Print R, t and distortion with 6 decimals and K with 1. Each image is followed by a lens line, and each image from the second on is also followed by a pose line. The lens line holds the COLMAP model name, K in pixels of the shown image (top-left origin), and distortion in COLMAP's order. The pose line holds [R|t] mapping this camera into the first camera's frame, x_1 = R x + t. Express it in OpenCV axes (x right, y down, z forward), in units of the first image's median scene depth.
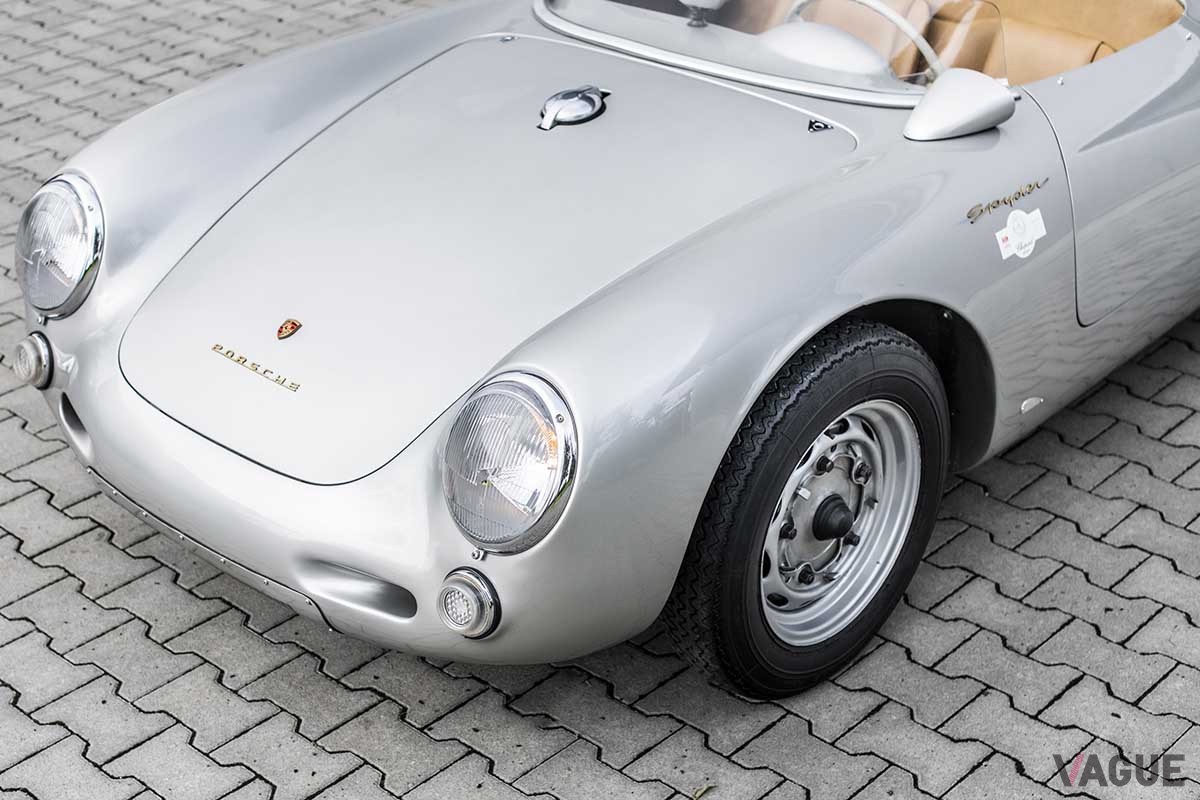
lens RADIAL K [[2110.3, 0, 600.0], [0, 2110.3, 400.0], [0, 0, 1]] dist [-0.161169, 0.095783]
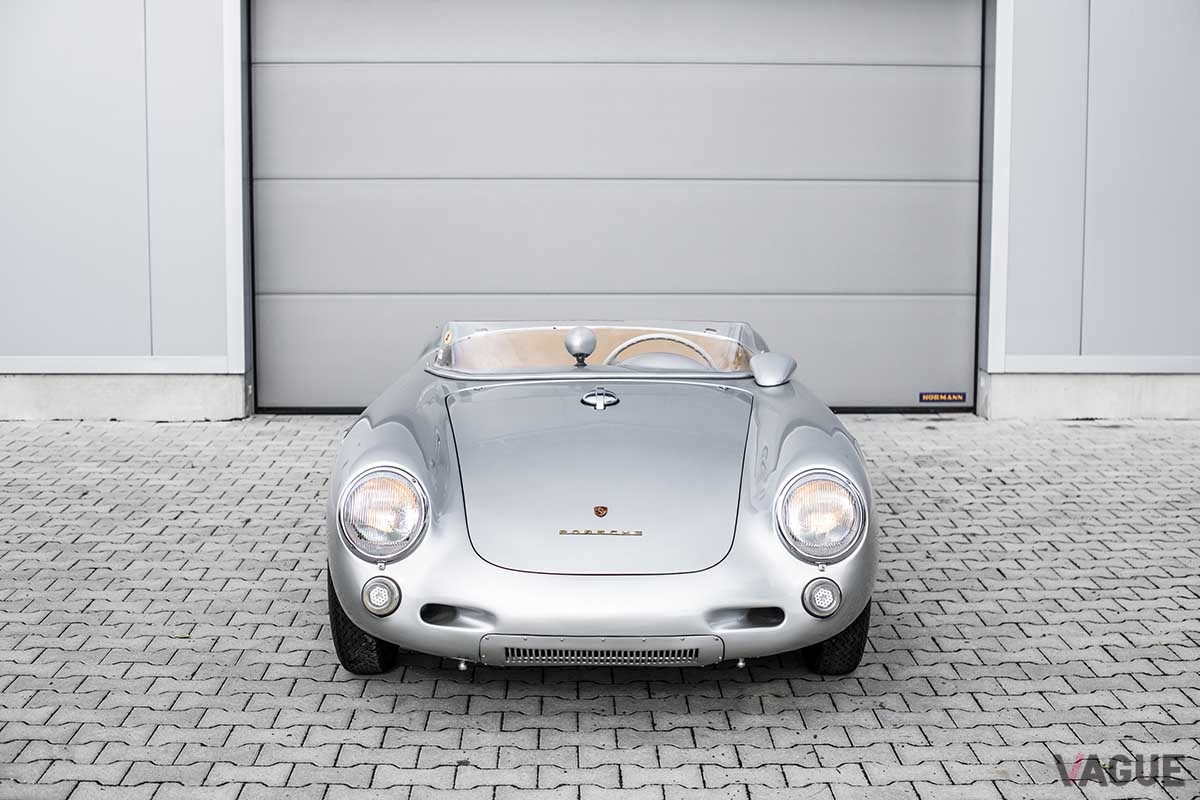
lens RADIAL K [[1766.0, 0, 600.0], [0, 1766.0, 400.0], [0, 0, 1]] dist [-0.146854, 0.132364]
pose [[0.717554, -0.088725, 0.690829, -1.083278], [0.315583, 0.925615, -0.208911, 0.171848], [-0.620906, 0.367918, 0.692179, 0.014901]]
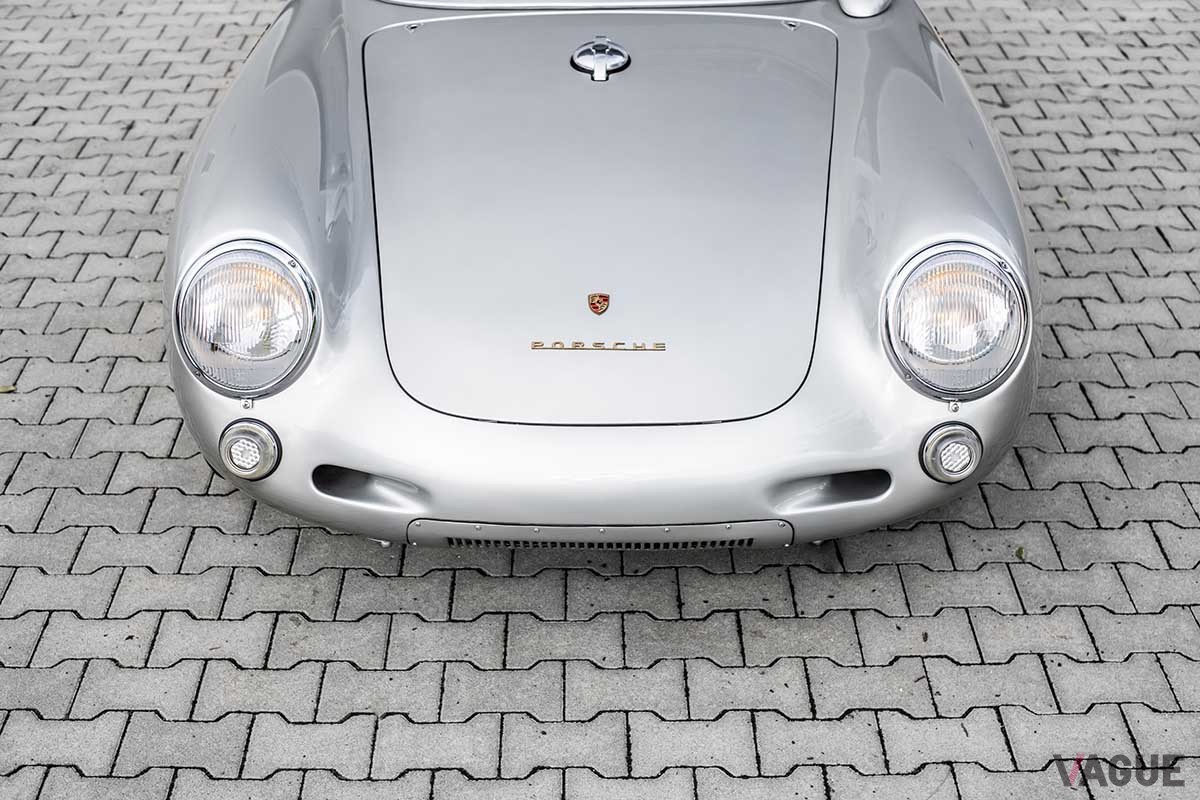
lens RADIAL K [[1766.0, 0, 600.0], [0, 1766.0, 400.0], [0, 0, 1]] dist [-0.146854, 0.132364]
pose [[0.723807, -0.328417, 0.606832, -0.673650], [0.317328, 0.939378, 0.129894, -0.099475], [-0.612704, 0.098546, 0.784144, 0.334169]]
